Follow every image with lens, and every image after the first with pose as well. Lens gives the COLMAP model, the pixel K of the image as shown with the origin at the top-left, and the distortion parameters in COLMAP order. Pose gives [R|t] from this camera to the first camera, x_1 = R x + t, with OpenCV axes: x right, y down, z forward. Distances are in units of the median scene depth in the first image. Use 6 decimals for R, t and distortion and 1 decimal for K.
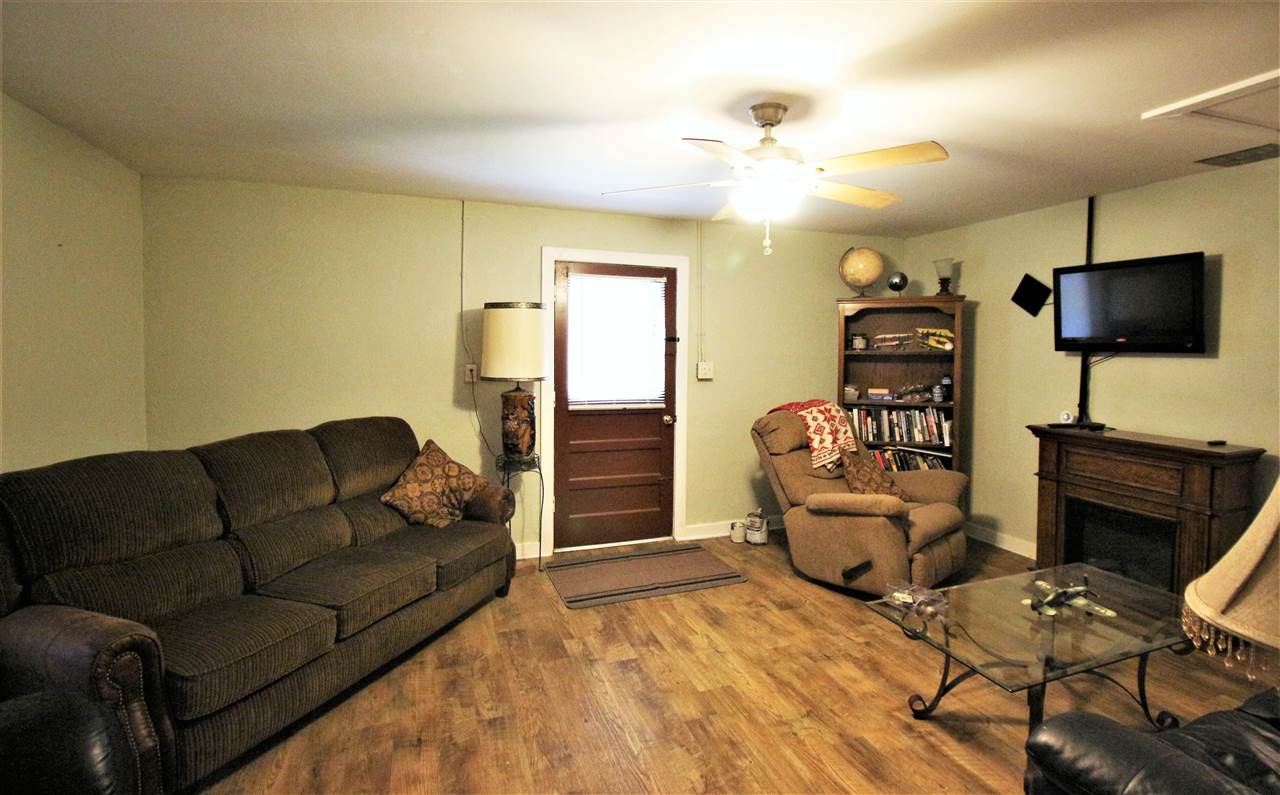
lens RADIAL K [[595.1, 0, 640.6], [0, 595.1, 384.5], [0, 0, 1]] dist [-0.000104, -0.000120]
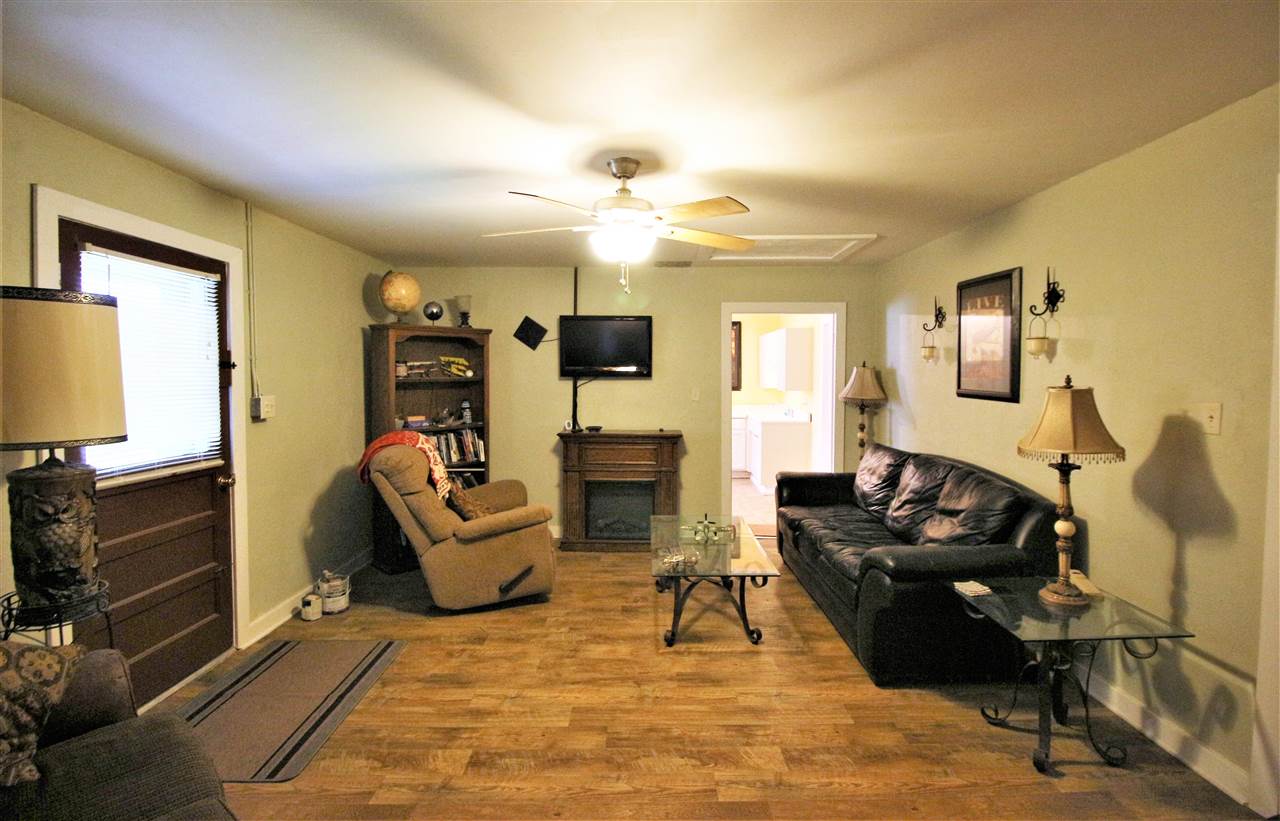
lens RADIAL K [[606.0, 0, 641.8], [0, 606.0, 410.0], [0, 0, 1]] dist [-0.002075, -0.001898]
pose [[0.338351, -0.060302, 0.939086, -0.527923], [0.063135, 0.997151, 0.041283, -0.025935], [-0.938900, 0.045322, 0.341194, 0.359409]]
